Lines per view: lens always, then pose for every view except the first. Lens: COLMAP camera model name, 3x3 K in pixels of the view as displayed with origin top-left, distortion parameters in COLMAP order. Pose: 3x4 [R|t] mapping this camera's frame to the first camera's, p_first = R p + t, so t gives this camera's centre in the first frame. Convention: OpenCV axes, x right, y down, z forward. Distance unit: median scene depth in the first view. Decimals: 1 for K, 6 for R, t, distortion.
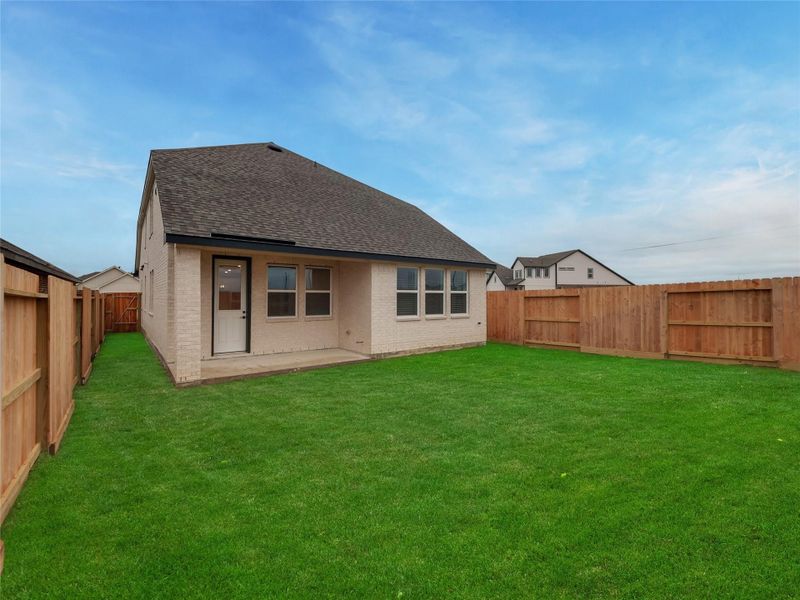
lens RADIAL K [[357.7, 0, 409.7], [0, 357.7, 293.9], [0, 0, 1]] dist [0.003765, -0.000249]
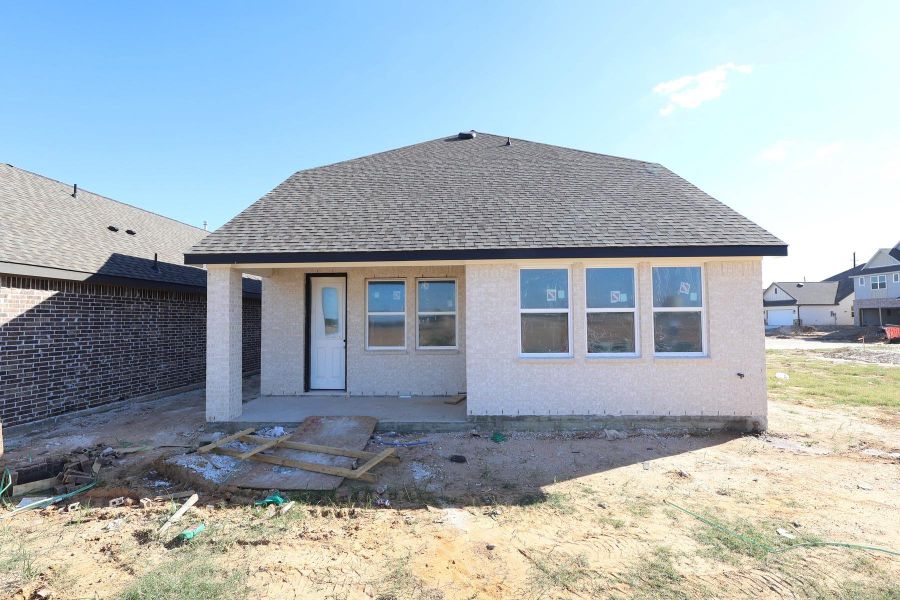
lens RADIAL K [[428.6, 0, 448.9], [0, 428.6, 304.7], [0, 0, 1]] dist [0.001055, -0.000820]
pose [[0.751748, -0.032763, -0.658636, 0.330062], [0.015124, 0.999359, -0.032450, 0.003152], [0.659277, 0.014433, 0.751761, 0.396133]]
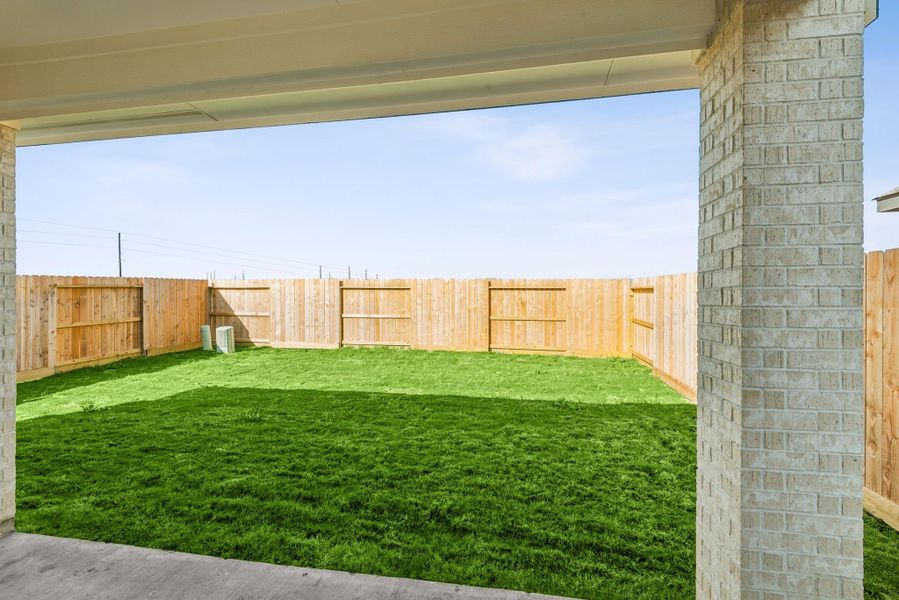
lens RADIAL K [[428.1, 0, 449.4], [0, 428.1, 299.3], [0, 0, 1]] dist [0.001055, -0.000820]
pose [[-0.656673, 0.011851, 0.754082, -0.486975], [0.007554, 0.999930, -0.009137, 0.034502], [-0.754137, -0.000304, -0.656717, 0.886031]]
